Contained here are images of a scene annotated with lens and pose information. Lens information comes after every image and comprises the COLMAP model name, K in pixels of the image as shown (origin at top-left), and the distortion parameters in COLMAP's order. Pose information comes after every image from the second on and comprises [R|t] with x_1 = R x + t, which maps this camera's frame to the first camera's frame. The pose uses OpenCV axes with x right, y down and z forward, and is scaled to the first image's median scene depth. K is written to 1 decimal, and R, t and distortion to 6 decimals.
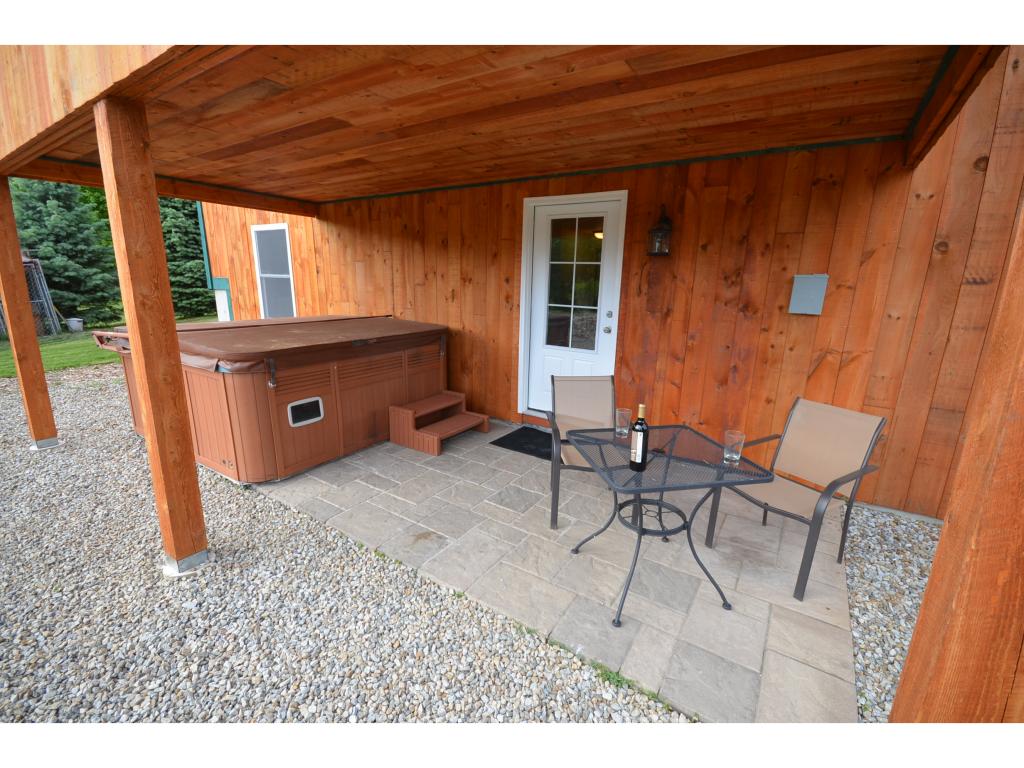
lens RADIAL K [[447.7, 0, 516.3], [0, 447.7, 388.1], [0, 0, 1]] dist [-0.003707, -0.000047]
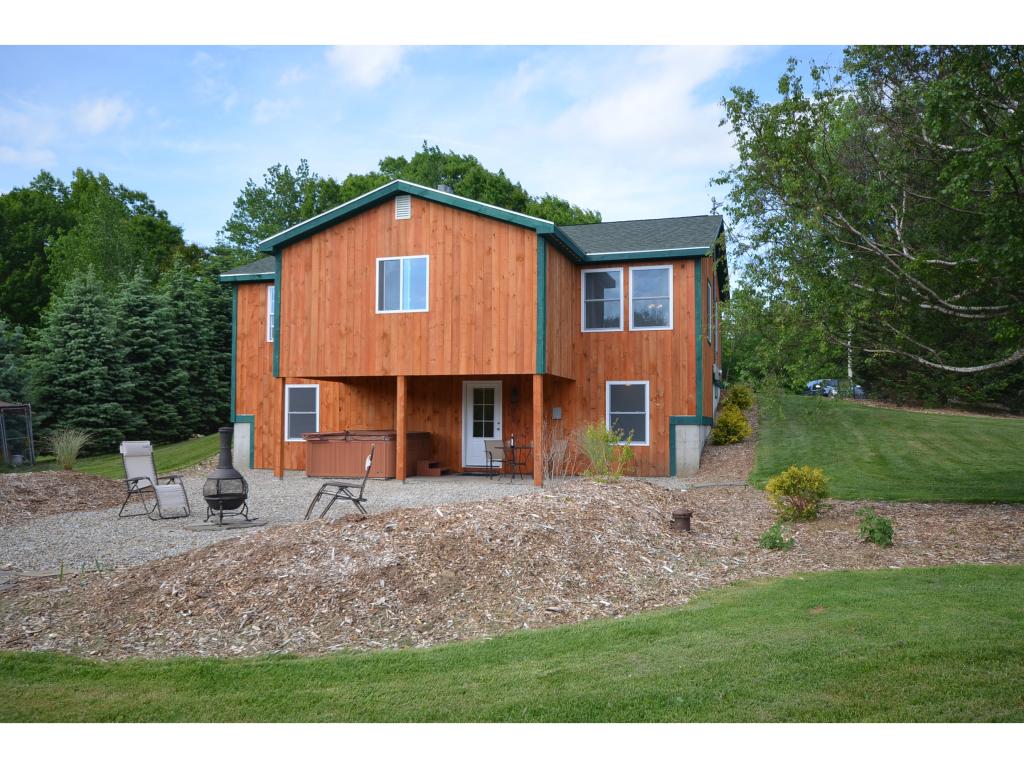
lens RADIAL K [[780.7, 0, 512.0], [0, 780.7, 384.0], [0, 0, 1]] dist [0.040240, -0.001133]
pose [[0.960638, -0.010167, 0.277617, -0.848273], [0.086154, 0.960962, -0.262926, 0.710095], [-0.264106, 0.276495, 0.924012, -2.859209]]
